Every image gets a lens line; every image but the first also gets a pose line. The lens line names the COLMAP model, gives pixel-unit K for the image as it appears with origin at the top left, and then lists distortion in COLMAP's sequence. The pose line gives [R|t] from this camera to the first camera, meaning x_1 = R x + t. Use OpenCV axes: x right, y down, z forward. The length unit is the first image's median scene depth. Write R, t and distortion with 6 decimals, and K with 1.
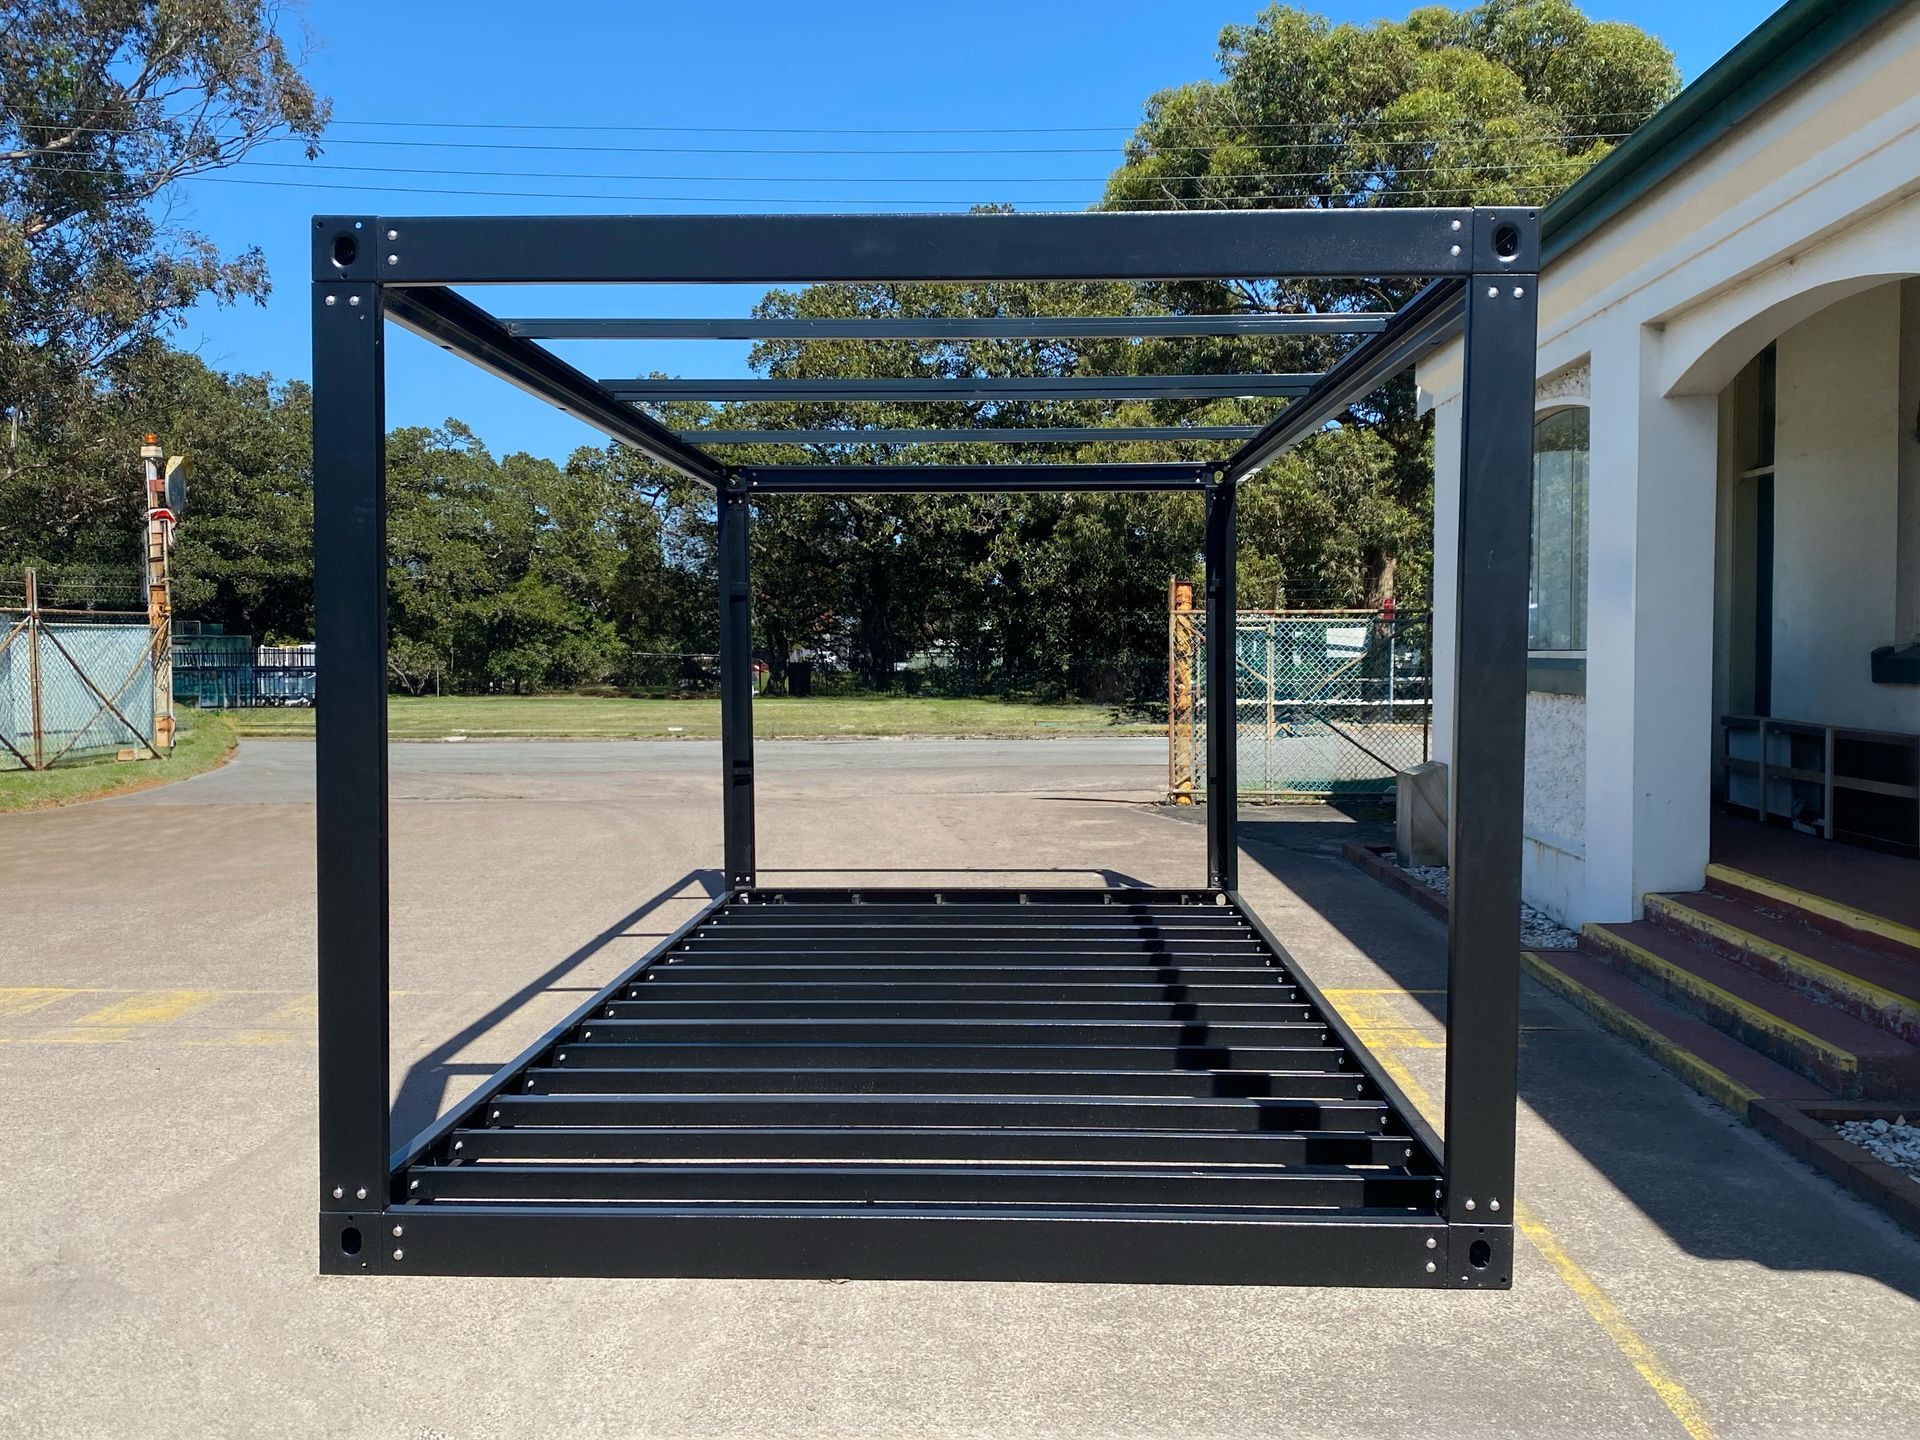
lens RADIAL K [[1792.2, 0, 960.0], [0, 1792.2, 720.0], [0, 0, 1]] dist [0.005287, -0.002836]
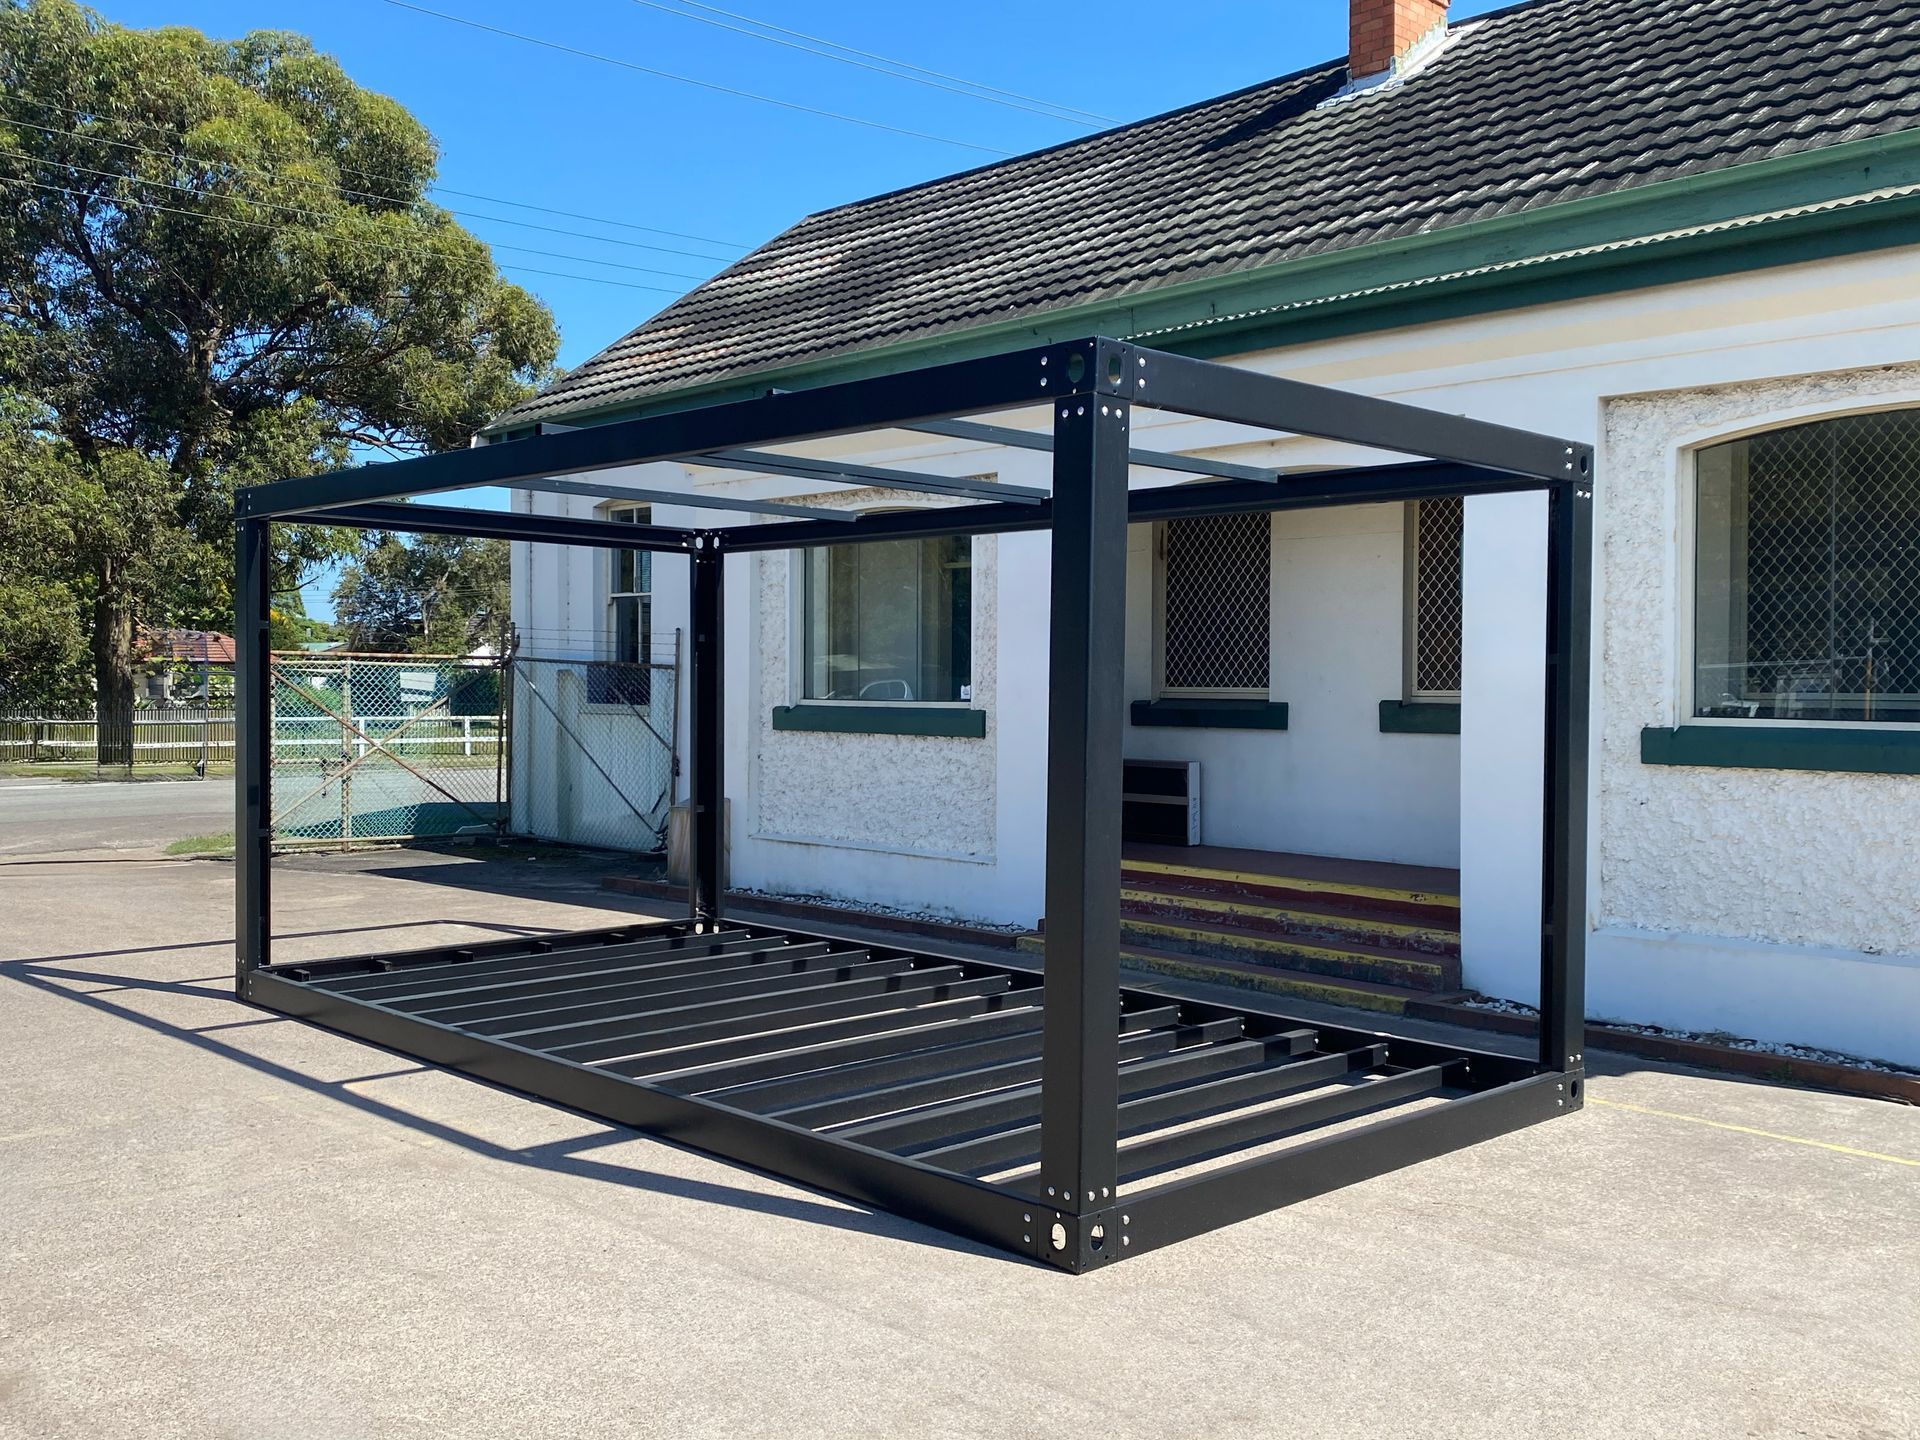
lens RADIAL K [[1792.2, 0, 960.0], [0, 1792.2, 720.0], [0, 0, 1]] dist [0.005287, -0.002836]
pose [[0.679723, -0.000984, 0.733468, -0.325388], [0.016244, 0.999774, -0.013713, -0.005044], [-0.733289, 0.021236, 0.679585, 0.079040]]
